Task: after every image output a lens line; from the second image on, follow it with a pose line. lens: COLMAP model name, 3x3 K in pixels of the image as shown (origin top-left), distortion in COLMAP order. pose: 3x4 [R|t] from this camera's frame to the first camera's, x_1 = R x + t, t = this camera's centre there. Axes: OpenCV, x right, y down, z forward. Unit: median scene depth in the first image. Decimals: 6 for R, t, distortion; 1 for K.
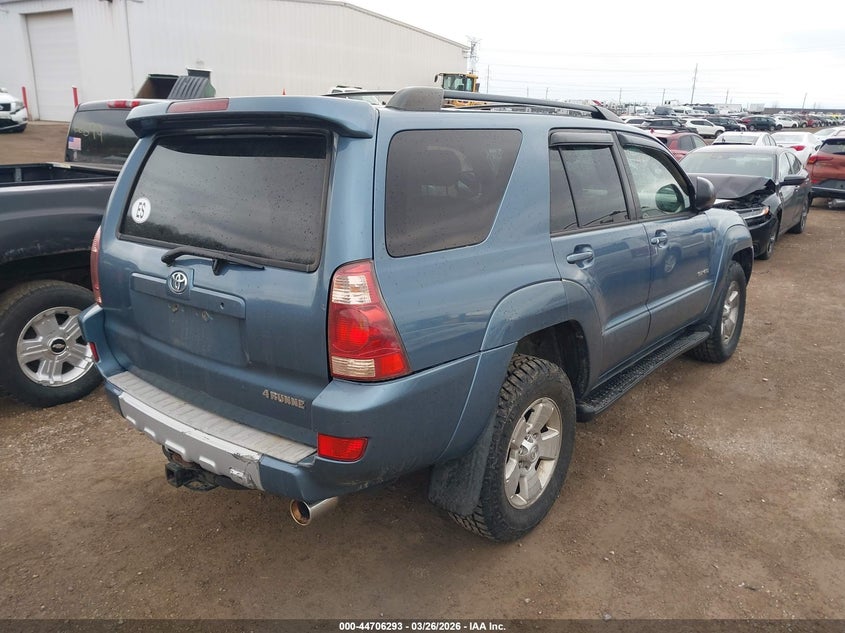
lens RADIAL K [[679.5, 0, 422.5], [0, 679.5, 316.5], [0, 0, 1]] dist [0.036706, -0.003244]
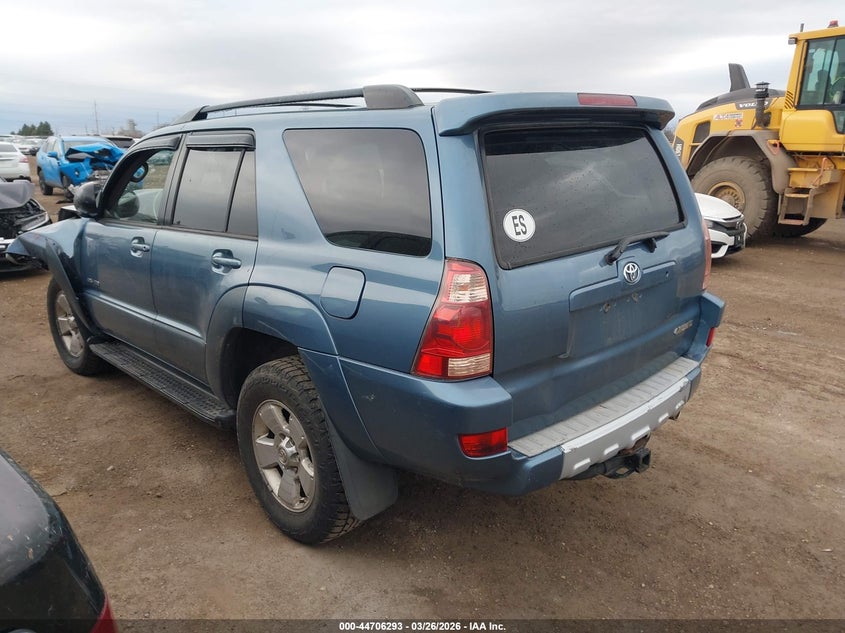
lens RADIAL K [[679.5, 0, 422.5], [0, 679.5, 316.5], [0, 0, 1]] dist [0.036706, -0.003244]
pose [[0.098241, -0.254849, 0.961977, -1.110082], [0.272207, 0.936670, 0.220346, -0.239602], [-0.957211, 0.240210, 0.161391, 0.919537]]
